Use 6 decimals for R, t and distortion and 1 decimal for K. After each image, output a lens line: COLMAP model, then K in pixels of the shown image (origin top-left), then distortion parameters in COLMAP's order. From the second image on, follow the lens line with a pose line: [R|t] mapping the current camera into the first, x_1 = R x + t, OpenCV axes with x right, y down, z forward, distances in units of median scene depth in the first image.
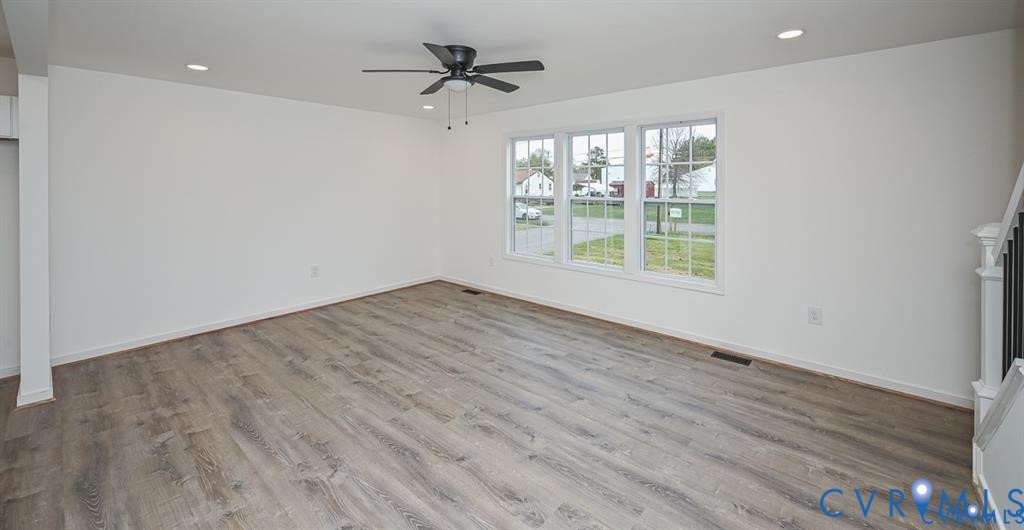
lens RADIAL K [[394.1, 0, 512.8], [0, 394.1, 272.3], [0, 0, 1]] dist [-0.000184, -0.000021]
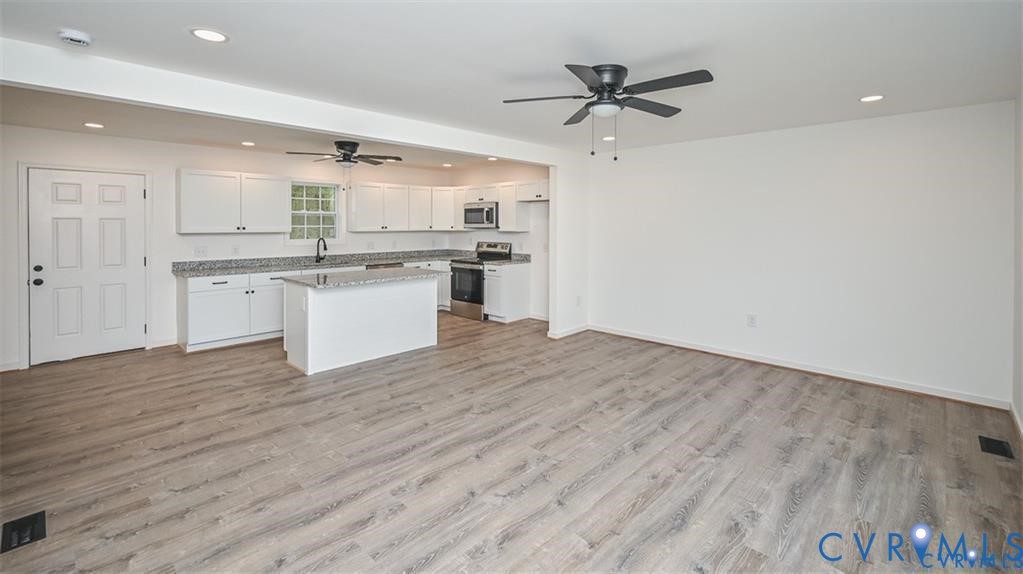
lens RADIAL K [[442.4, 0, 511.5], [0, 442.4, 287.0], [0, 0, 1]] dist [-0.000382, -0.000211]
pose [[-0.048095, 0.139373, -0.989071, 0.927760], [-0.219923, 0.964439, 0.146597, -0.185359], [0.974331, 0.224570, -0.015734, 0.869095]]
